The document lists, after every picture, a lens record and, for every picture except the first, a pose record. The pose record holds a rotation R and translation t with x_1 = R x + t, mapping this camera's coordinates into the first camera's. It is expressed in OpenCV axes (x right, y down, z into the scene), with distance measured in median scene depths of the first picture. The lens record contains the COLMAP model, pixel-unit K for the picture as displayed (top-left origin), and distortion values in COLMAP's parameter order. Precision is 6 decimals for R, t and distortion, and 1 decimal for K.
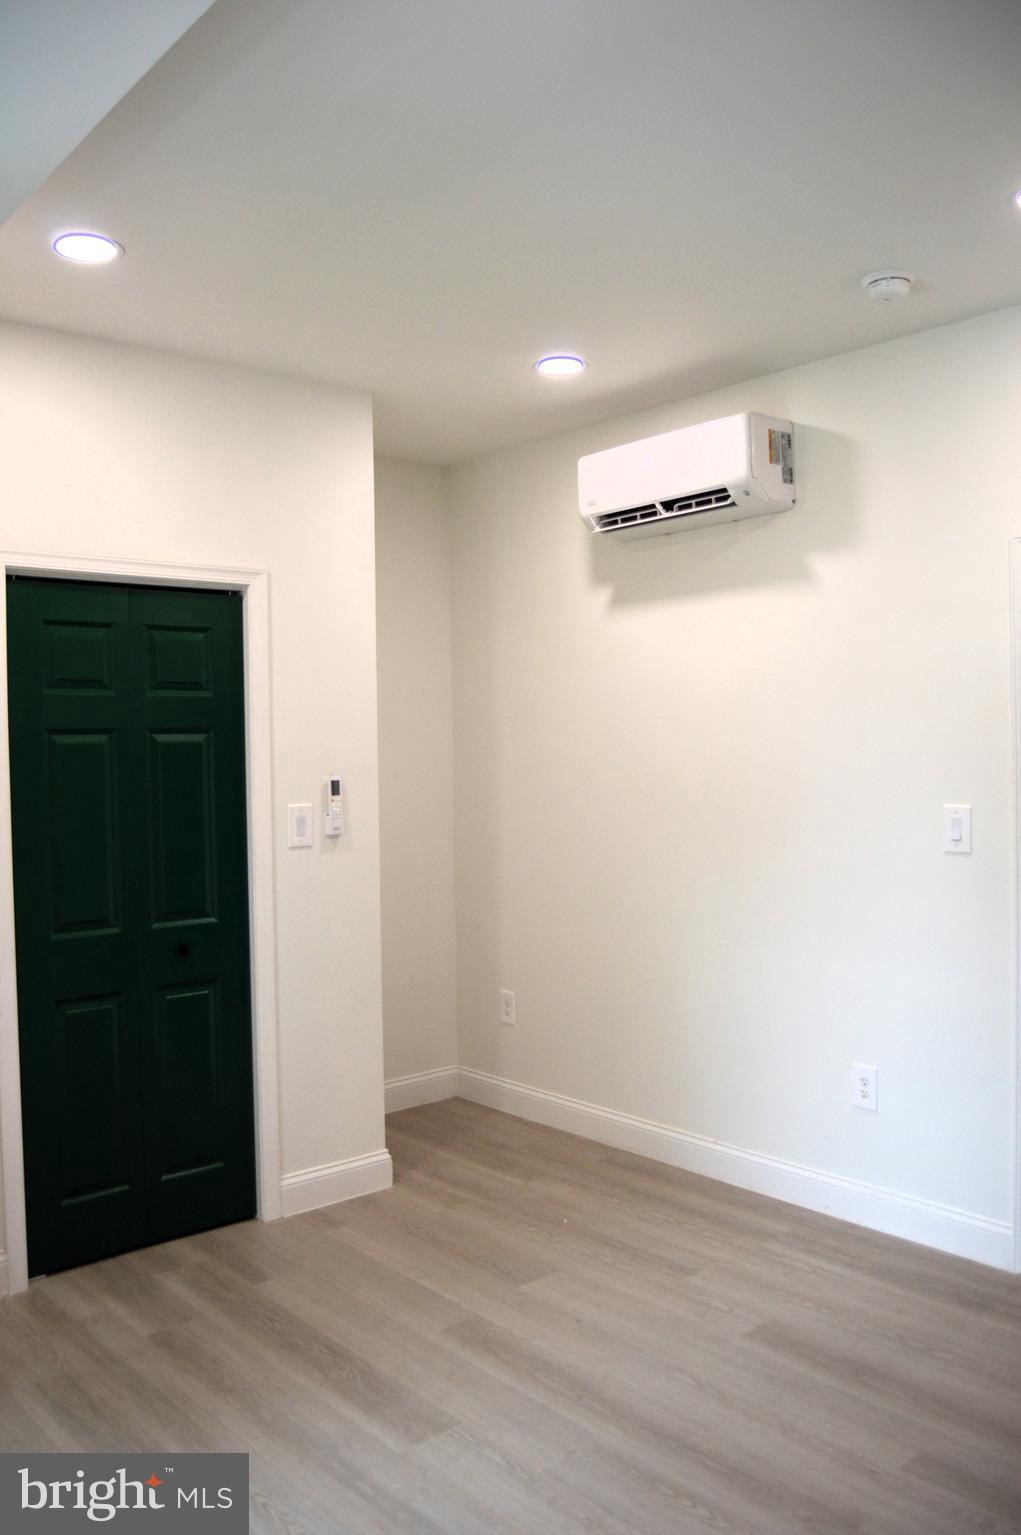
lens RADIAL K [[1229.9, 0, 518.7], [0, 1229.9, 773.3], [0, 0, 1]] dist [-0.089469, 0.036370]
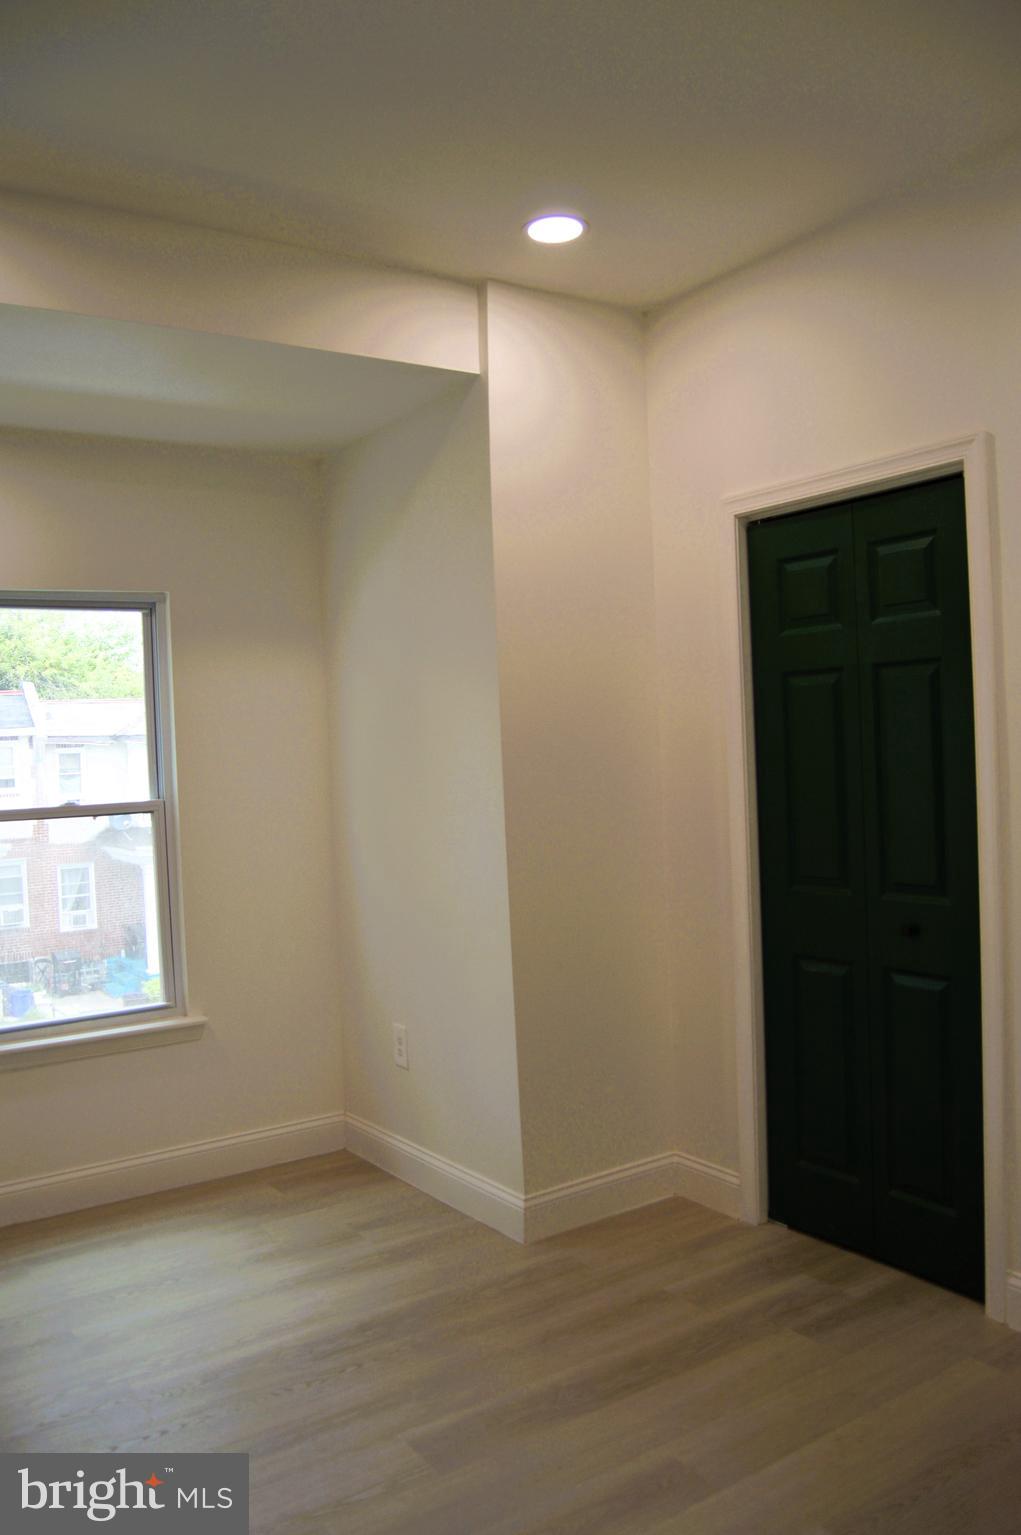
lens RADIAL K [[1229.9, 0, 518.7], [0, 1229.9, 773.3], [0, 0, 1]] dist [-0.089469, 0.036370]
pose [[-0.118562, 0.042481, -0.992038, 0.663650], [0.019326, 0.998994, 0.040469, 0.000724], [0.992759, -0.014374, -0.119263, 0.986918]]
